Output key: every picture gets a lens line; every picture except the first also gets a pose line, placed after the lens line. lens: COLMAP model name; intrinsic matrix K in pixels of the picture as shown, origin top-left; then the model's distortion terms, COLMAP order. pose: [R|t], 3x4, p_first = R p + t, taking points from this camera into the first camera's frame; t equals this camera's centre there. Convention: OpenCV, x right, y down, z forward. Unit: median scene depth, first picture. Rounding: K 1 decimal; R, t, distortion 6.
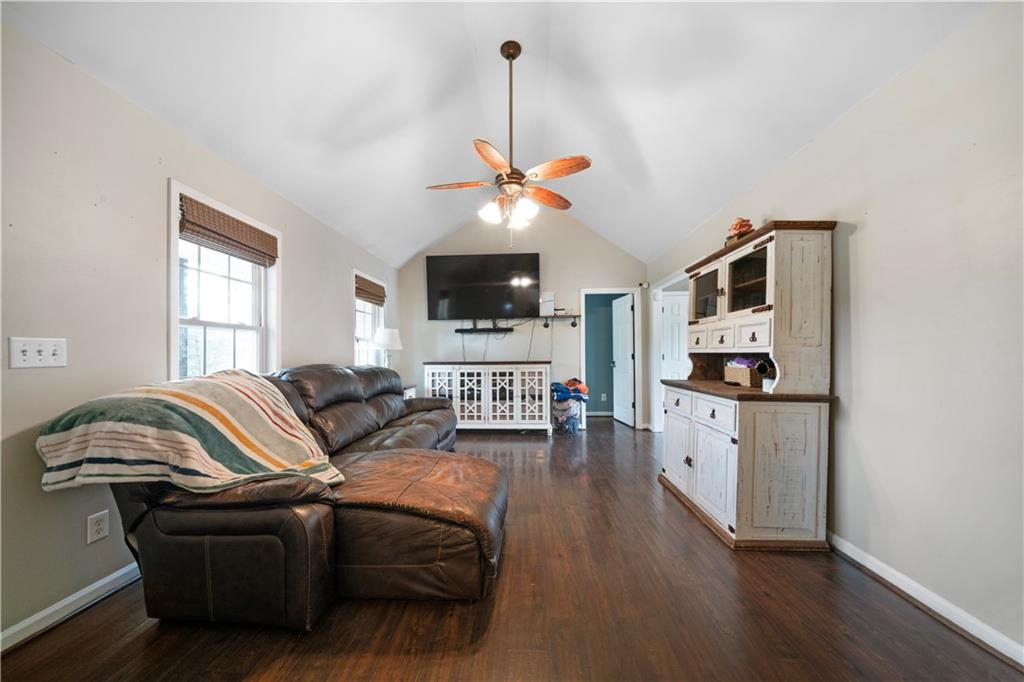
lens RADIAL K [[364.9, 0, 512.0], [0, 364.9, 341.0], [0, 0, 1]] dist [-0.001396, -0.000088]
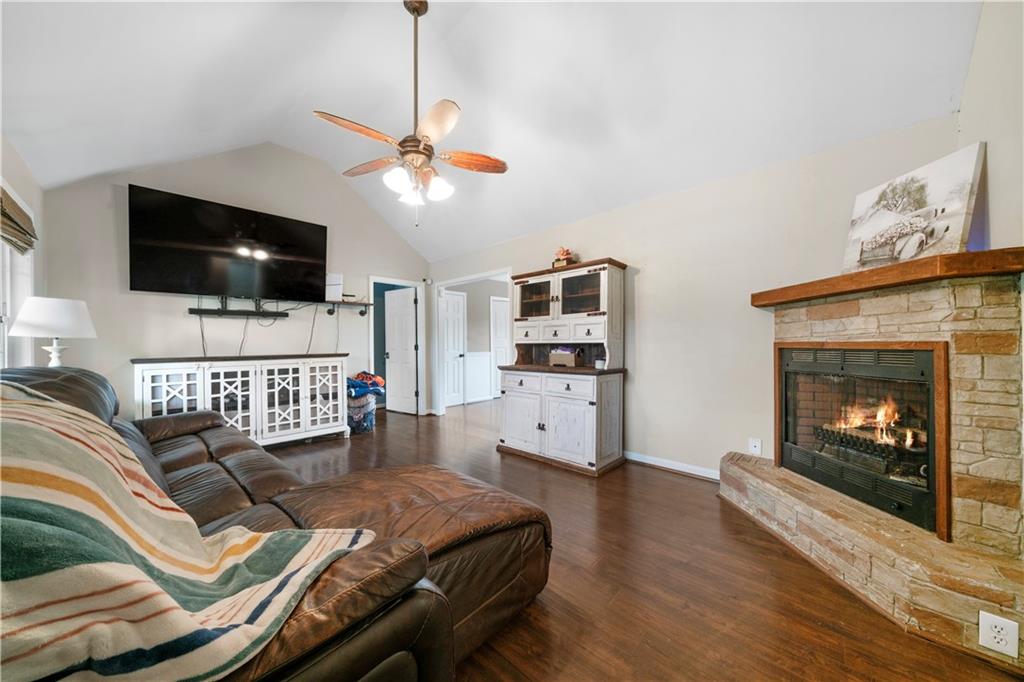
lens RADIAL K [[348.9, 0, 516.2], [0, 348.9, 337.2], [0, 0, 1]] dist [-0.000678, -0.000092]
pose [[0.642200, 0.014960, 0.766391, -0.279946], [-0.022782, 0.999740, -0.000425, 0.007168], [-0.766199, -0.017187, 0.642374, 0.146636]]
